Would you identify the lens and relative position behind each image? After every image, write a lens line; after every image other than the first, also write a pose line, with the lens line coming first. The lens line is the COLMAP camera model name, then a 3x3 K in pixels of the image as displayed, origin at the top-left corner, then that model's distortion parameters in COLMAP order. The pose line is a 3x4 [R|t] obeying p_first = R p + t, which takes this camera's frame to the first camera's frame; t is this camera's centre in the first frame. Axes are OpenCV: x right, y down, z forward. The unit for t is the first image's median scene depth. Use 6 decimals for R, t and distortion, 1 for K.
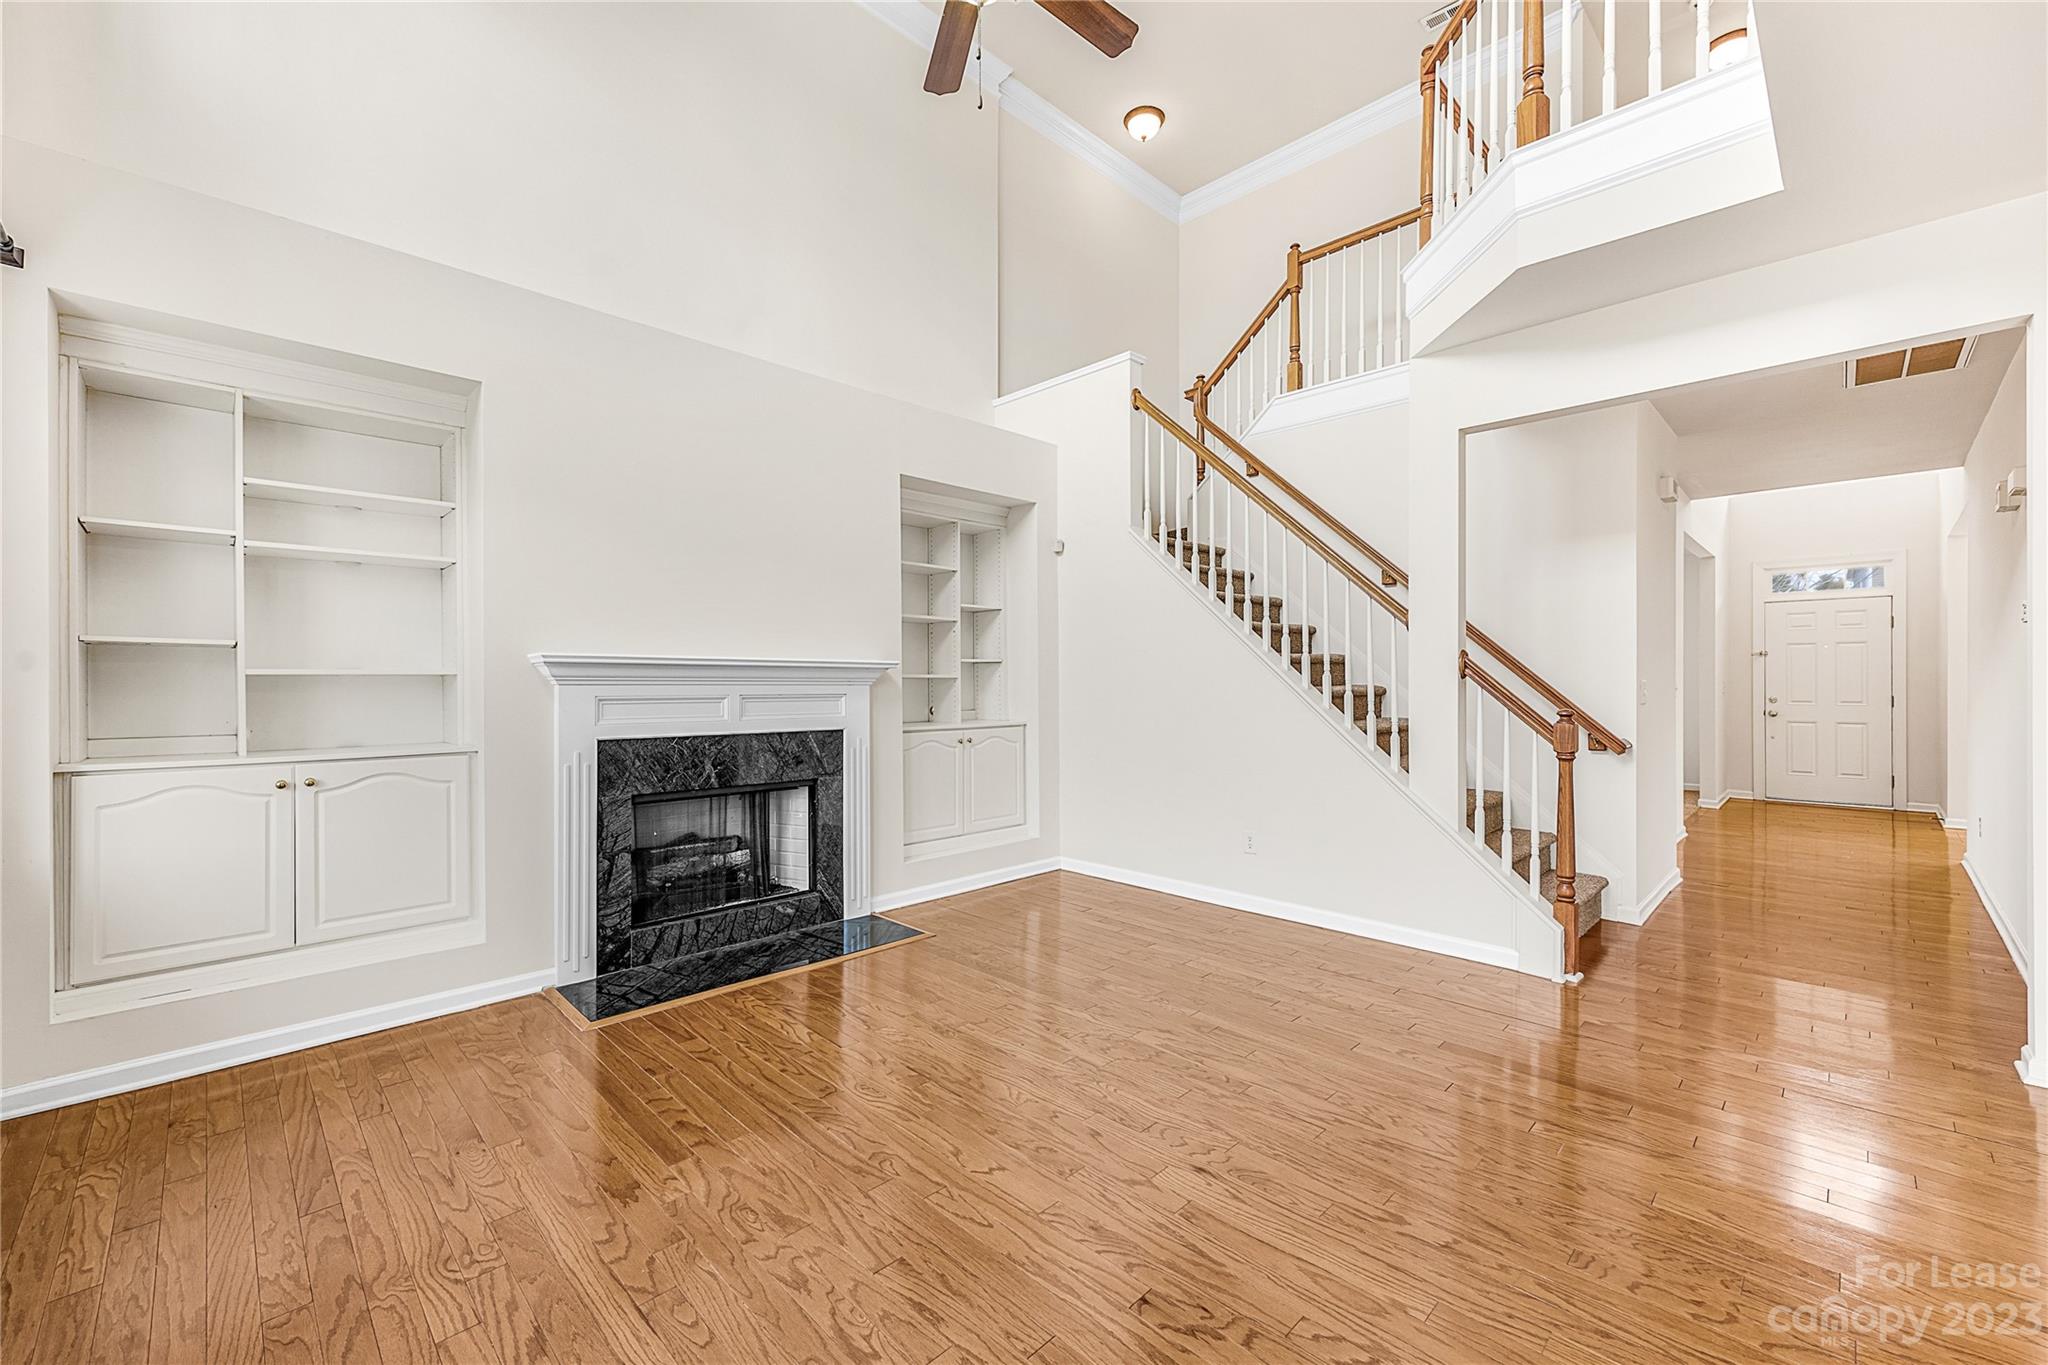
lens RADIAL K [[822.2, 0, 1026.0], [0, 822.2, 684.1], [0, 0, 1]] dist [-0.003776, 0.001281]
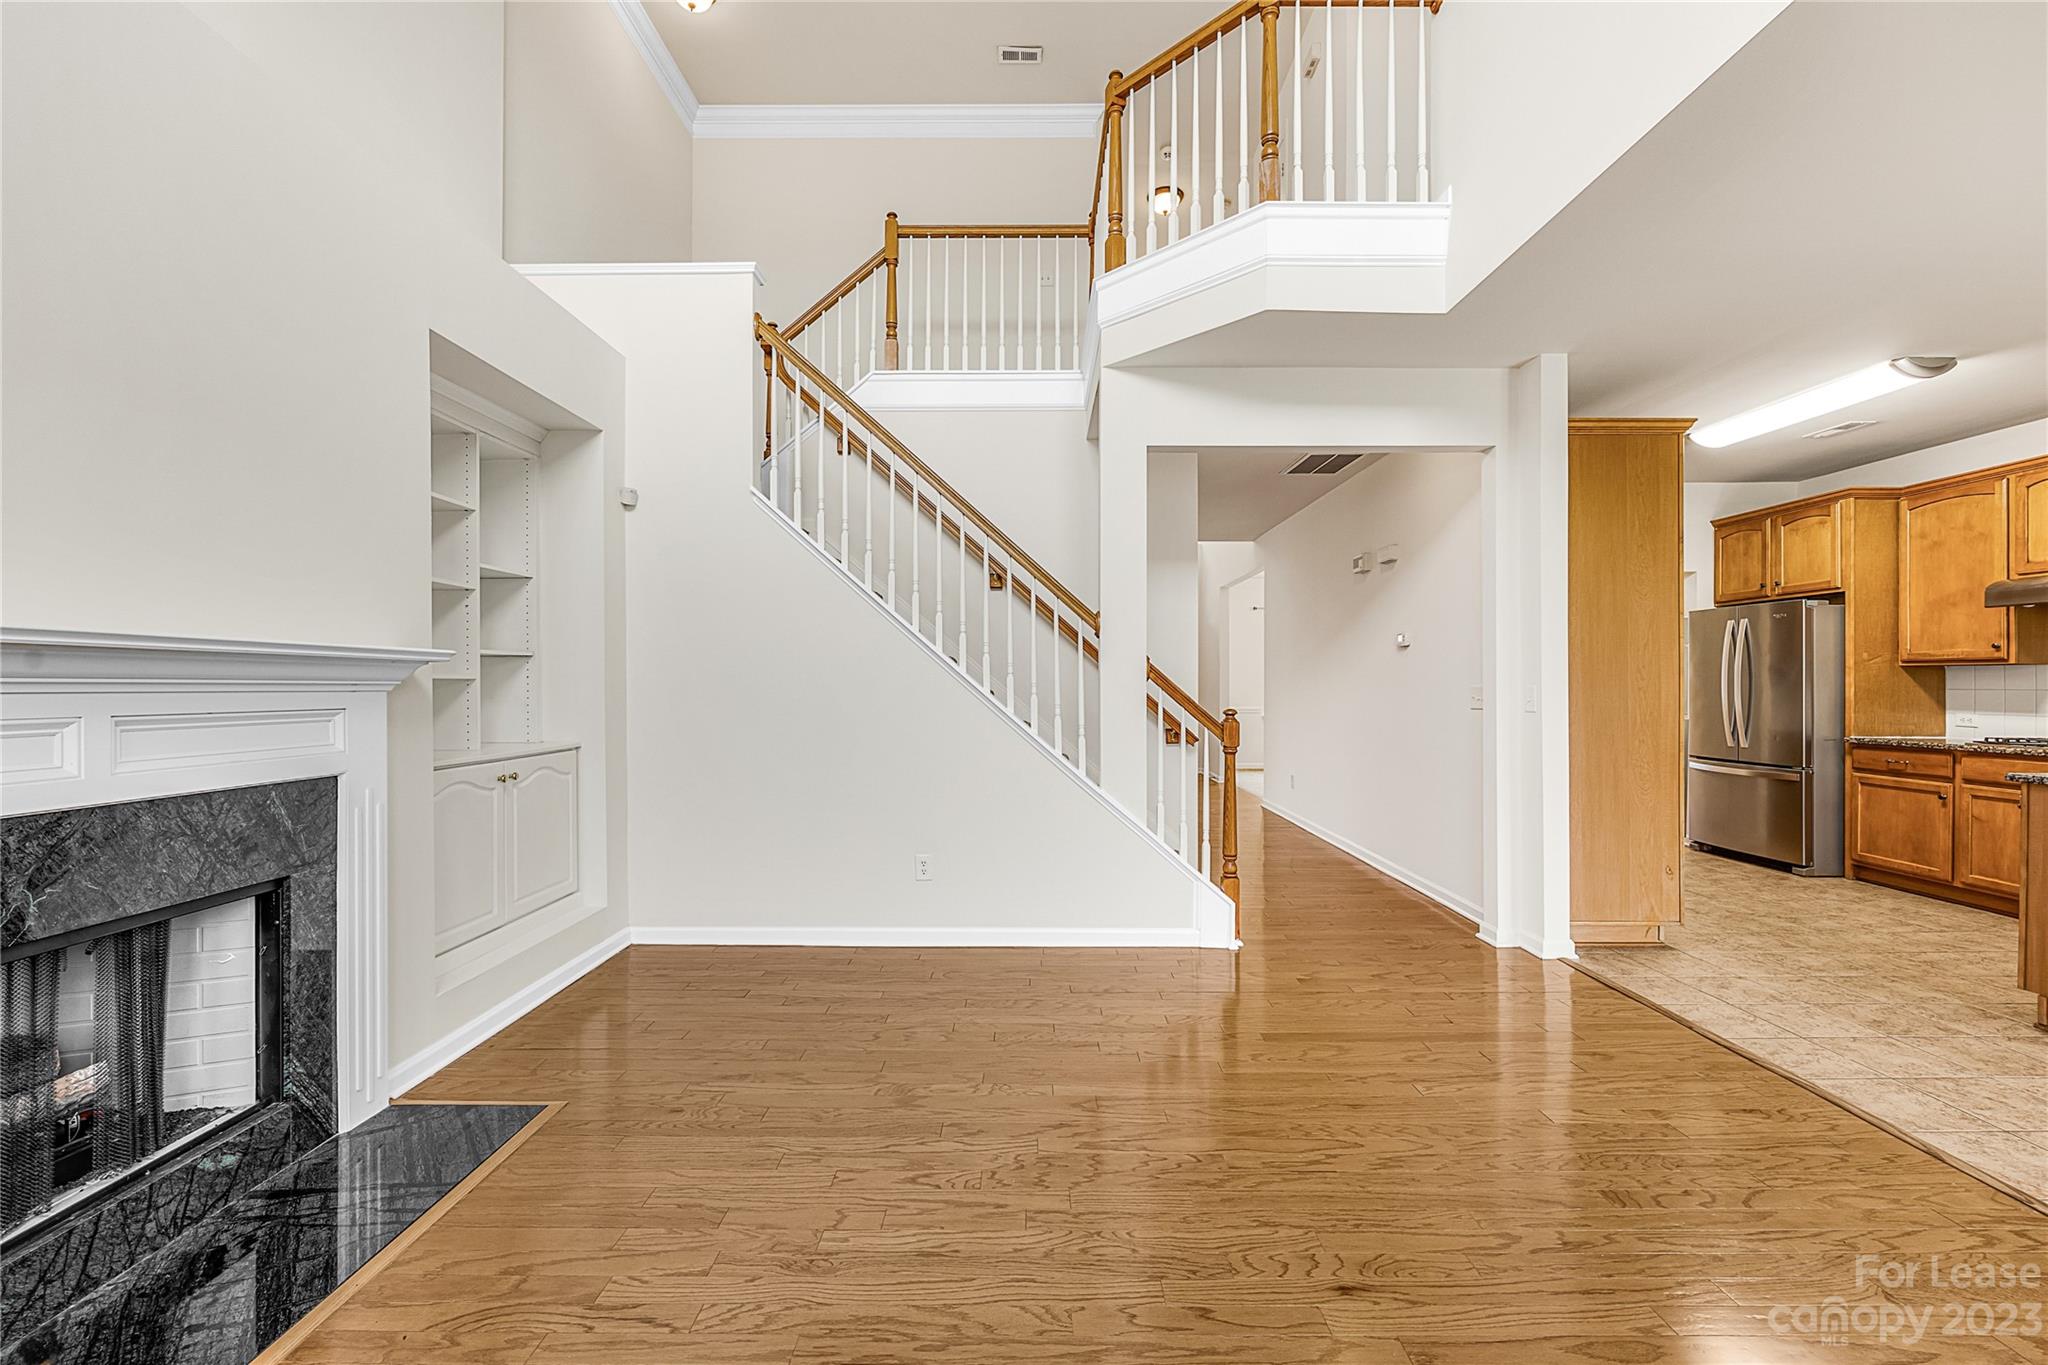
lens RADIAL K [[822.2, 0, 1023.3], [0, 822.2, 678.0], [0, 0, 1]] dist [-0.003776, 0.001281]
pose [[0.709741, 0.004240, 0.704450, -0.284779], [0.001870, 0.999967, -0.007904, -0.003023], [-0.704460, 0.006927, 0.709710, 0.312801]]
